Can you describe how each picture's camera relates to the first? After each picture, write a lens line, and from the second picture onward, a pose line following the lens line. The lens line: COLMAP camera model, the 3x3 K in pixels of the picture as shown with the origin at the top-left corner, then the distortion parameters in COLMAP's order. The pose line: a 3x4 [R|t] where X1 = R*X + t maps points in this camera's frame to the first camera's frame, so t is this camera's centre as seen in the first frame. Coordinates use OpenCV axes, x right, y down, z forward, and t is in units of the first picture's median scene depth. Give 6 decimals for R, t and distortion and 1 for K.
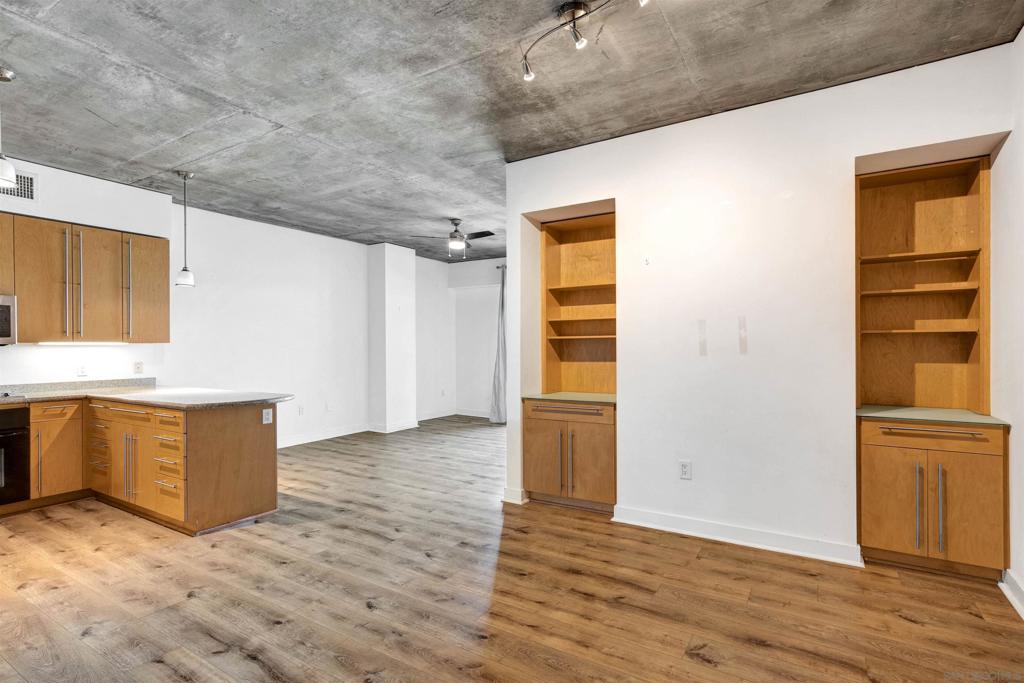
lens RADIAL K [[500.1, 0, 616.8], [0, 500.1, 349.2], [0, 0, 1]] dist [0.000212, -0.002353]
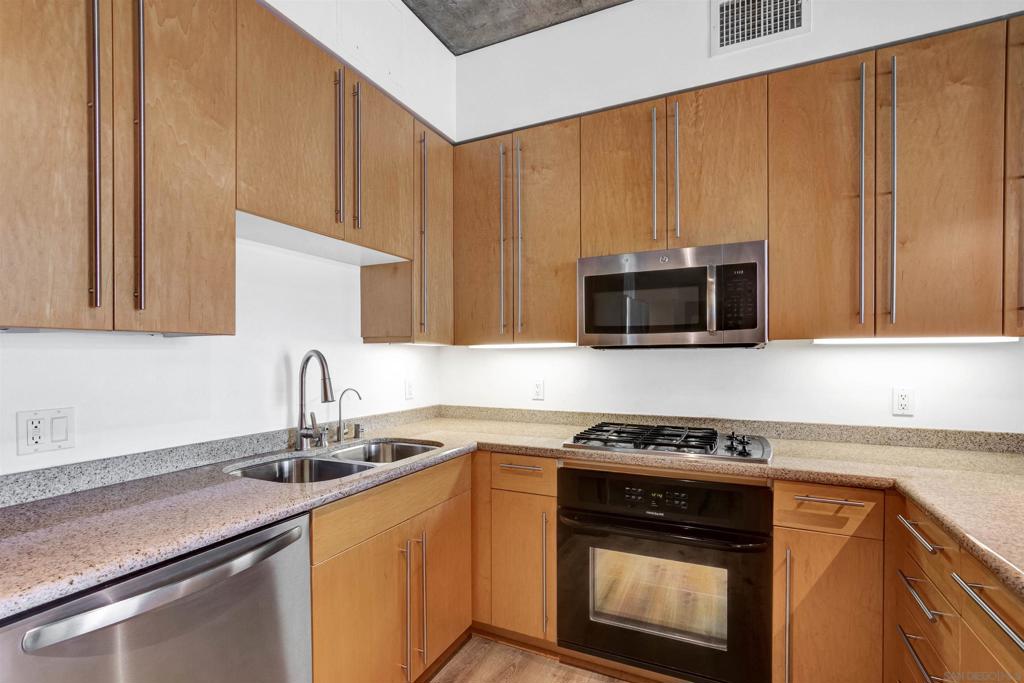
lens RADIAL K [[459.1, 0, 503.6], [0, 459.1, 346.1], [0, 0, 1]] dist [-0.005941, 0.001398]
pose [[-0.036029, 0.008994, -0.999310, -0.724093], [-0.005467, 0.999943, 0.009196, -0.009228], [0.999336, 0.005794, -0.035978, 0.729388]]
